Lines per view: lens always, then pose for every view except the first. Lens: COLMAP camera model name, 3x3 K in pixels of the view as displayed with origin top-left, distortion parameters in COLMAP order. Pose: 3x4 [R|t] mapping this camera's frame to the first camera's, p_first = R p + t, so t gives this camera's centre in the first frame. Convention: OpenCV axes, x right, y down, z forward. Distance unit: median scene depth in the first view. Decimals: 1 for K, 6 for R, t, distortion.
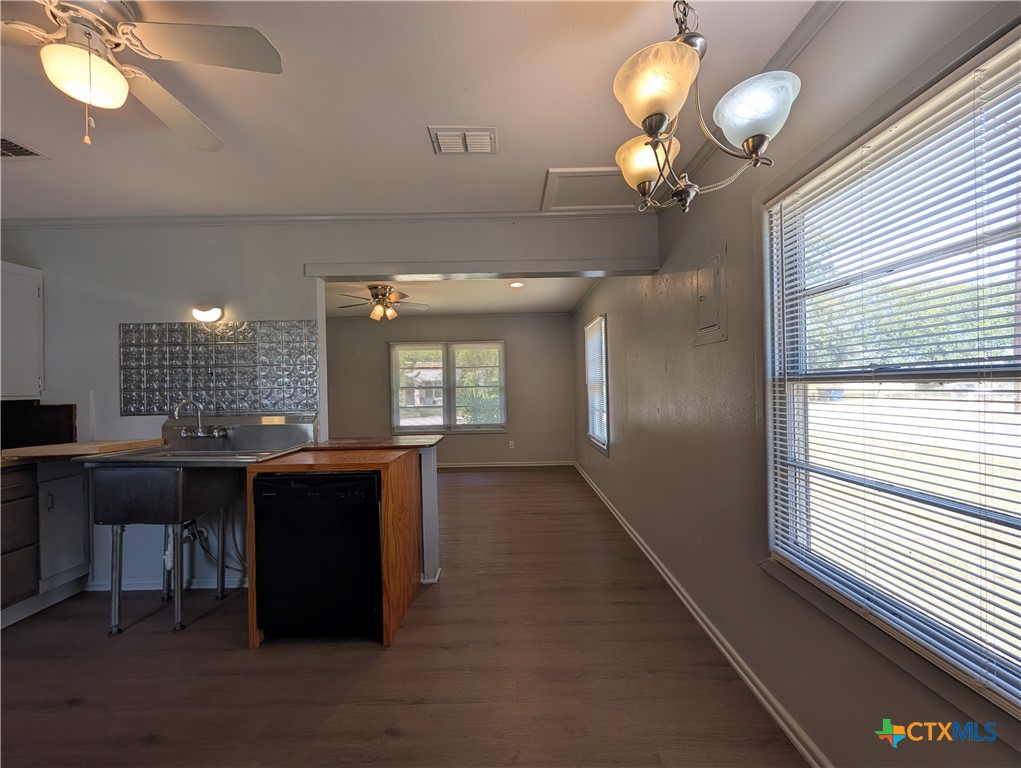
lens RADIAL K [[384.9, 0, 513.1], [0, 384.9, 385.4], [0, 0, 1]] dist [-0.000288, 0.000001]
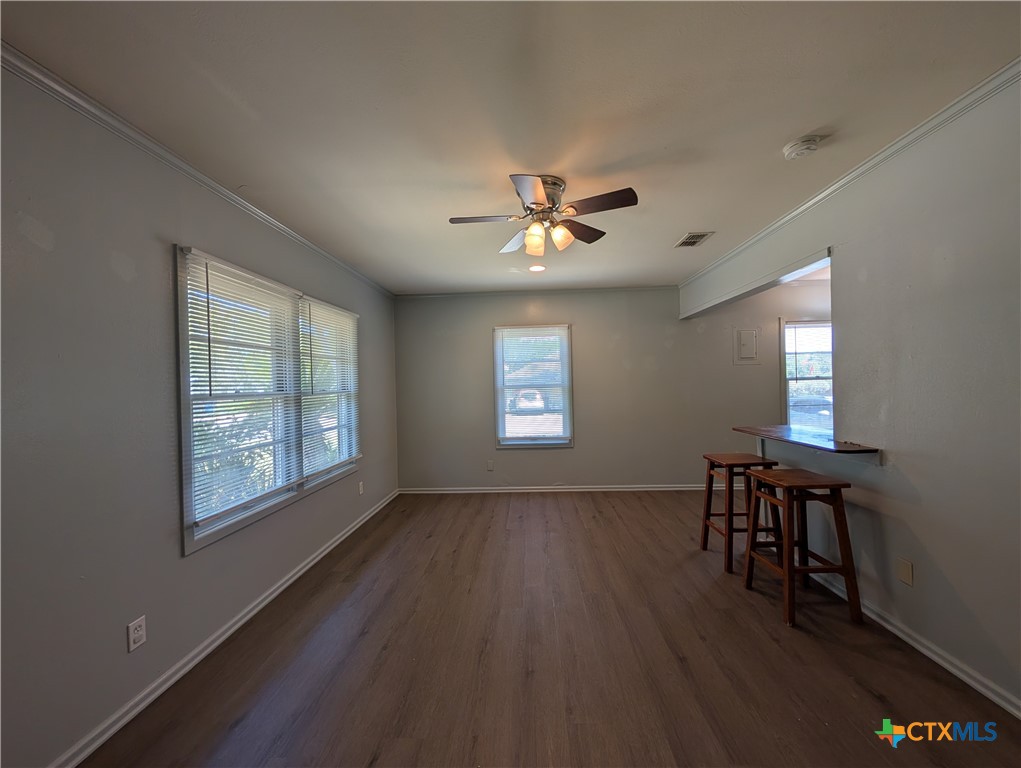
lens RADIAL K [[384.9, 0, 513.1], [0, 384.9, 385.4], [0, 0, 1]] dist [-0.000288, 0.000001]
pose [[0.047703, 0.016242, 0.998729, -1.453398], [0.020183, 0.999648, -0.017221, 0.021399], [-0.998658, 0.020979, 0.047359, 1.762270]]
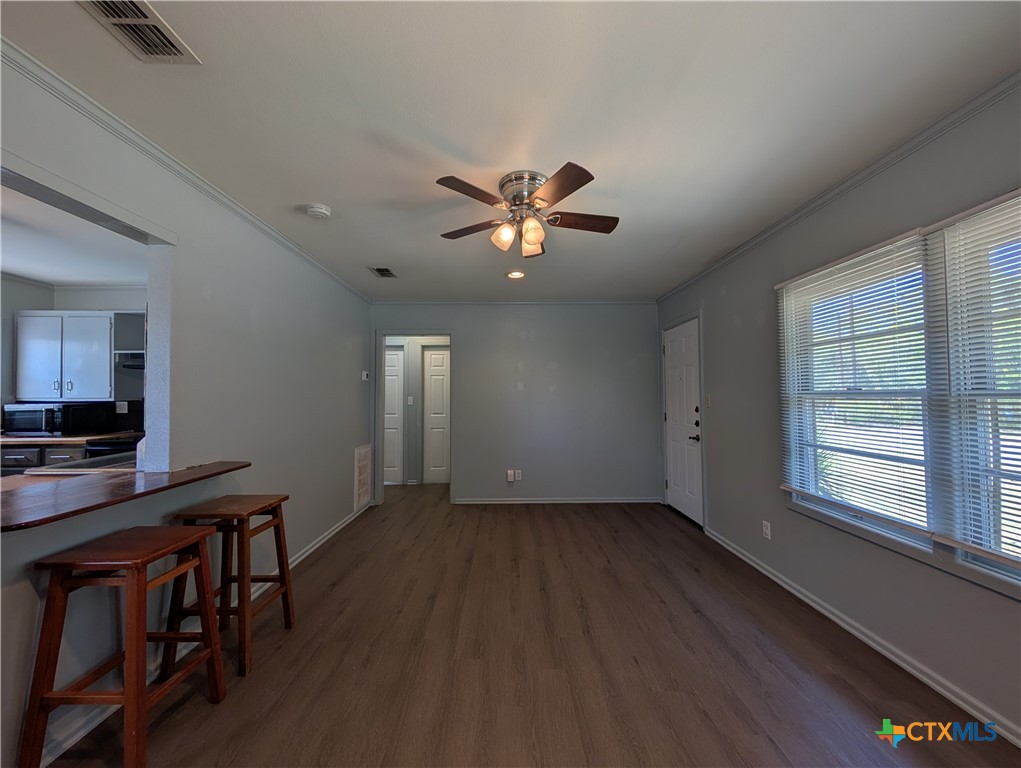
lens RADIAL K [[384.9, 0, 513.1], [0, 384.9, 385.4], [0, 0, 1]] dist [-0.000288, 0.000001]
pose [[0.012753, -0.006295, -0.999899, 0.233609], [0.009801, 0.999933, -0.006171, -0.002926], [0.999871, -0.009721, 0.012814, 1.691242]]
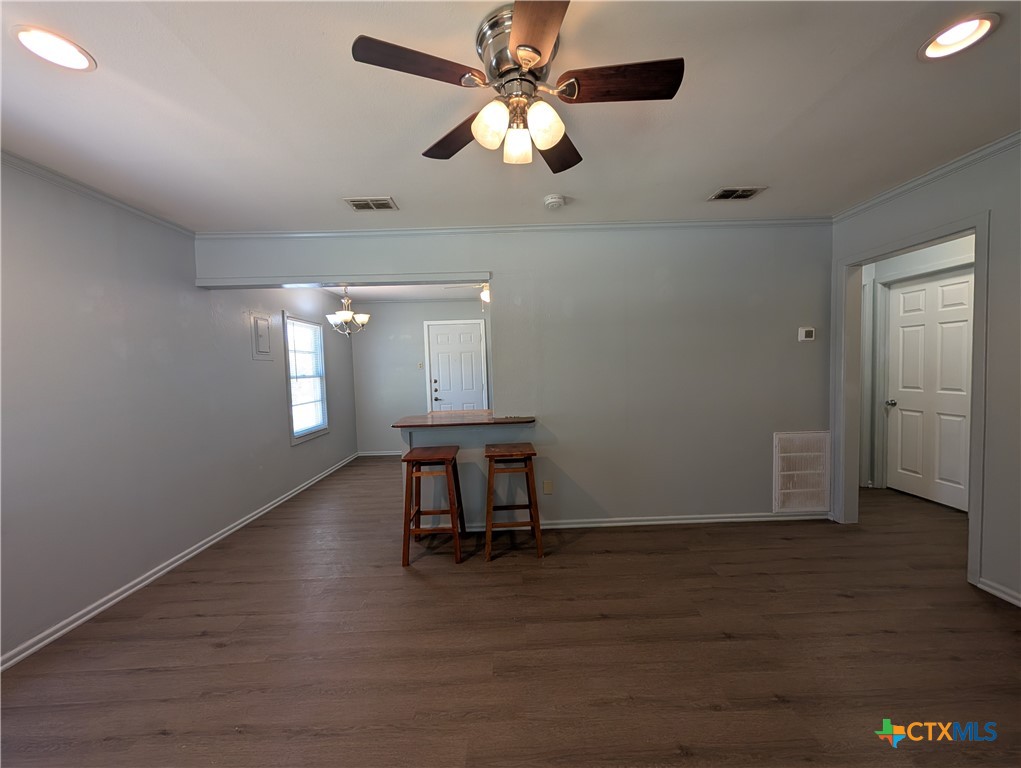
lens RADIAL K [[384.9, 0, 513.1], [0, 384.9, 385.4], [0, 0, 1]] dist [-0.000288, 0.000001]
pose [[-0.998562, 0.052068, -0.012798, -0.554338], [0.051463, 0.997714, 0.043789, -0.002034], [0.015049, 0.043067, -0.998959, 2.263712]]
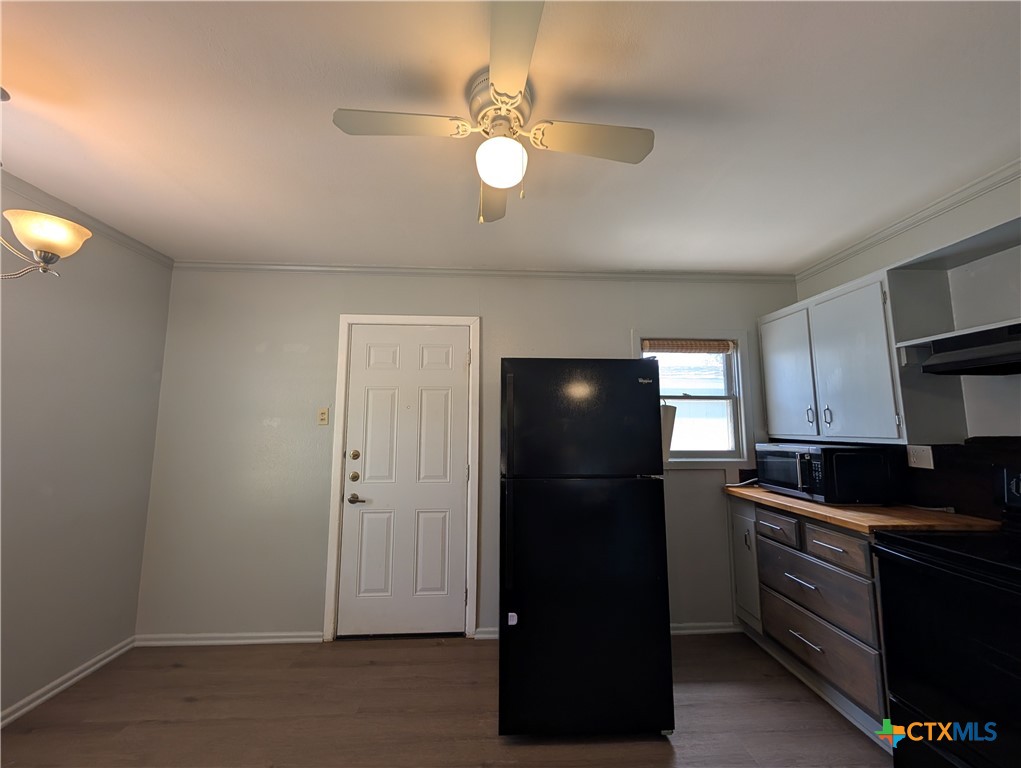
lens RADIAL K [[384.9, 0, 513.1], [0, 384.9, 385.4], [0, 0, 1]] dist [-0.000288, 0.000001]
pose [[-0.998874, 0.011336, -0.046060, -0.469085], [0.016409, 0.993653, -0.111287, -0.009678], [0.044506, -0.111918, -0.992720, 0.898671]]
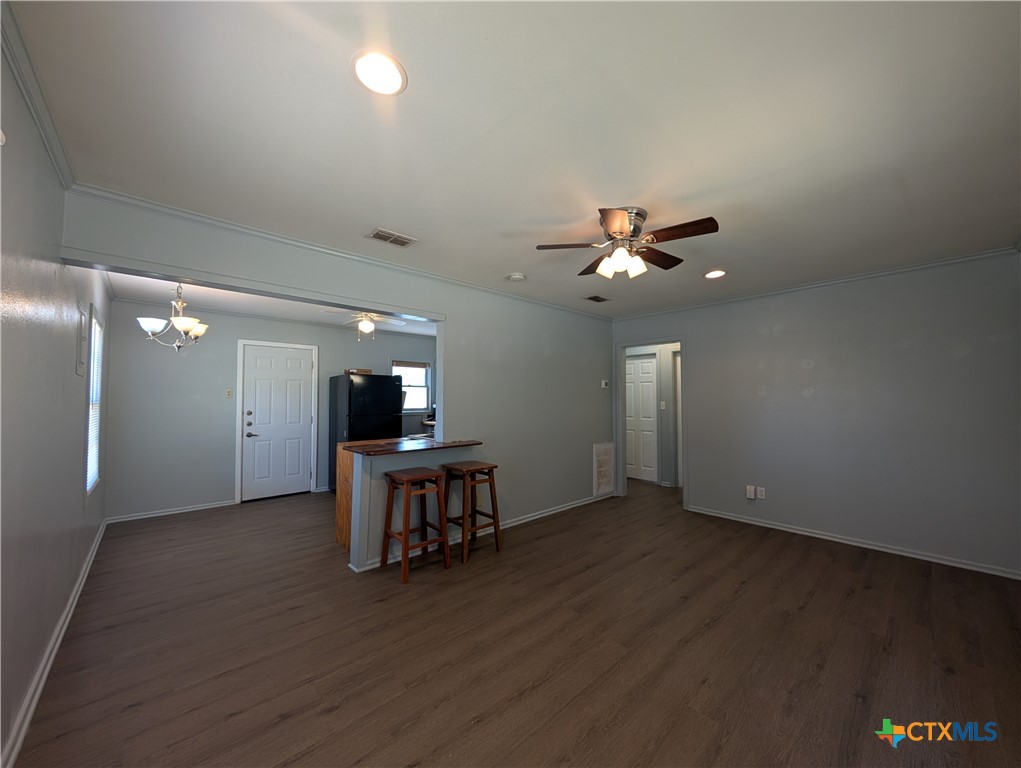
lens RADIAL K [[384.9, 0, 513.1], [0, 384.9, 385.4], [0, 0, 1]] dist [-0.000288, 0.000001]
pose [[-0.735868, -0.003771, -0.677114, 0.236129], [0.019253, 0.999464, -0.026489, -0.010532], [0.676851, -0.032529, -0.735401, 2.223533]]
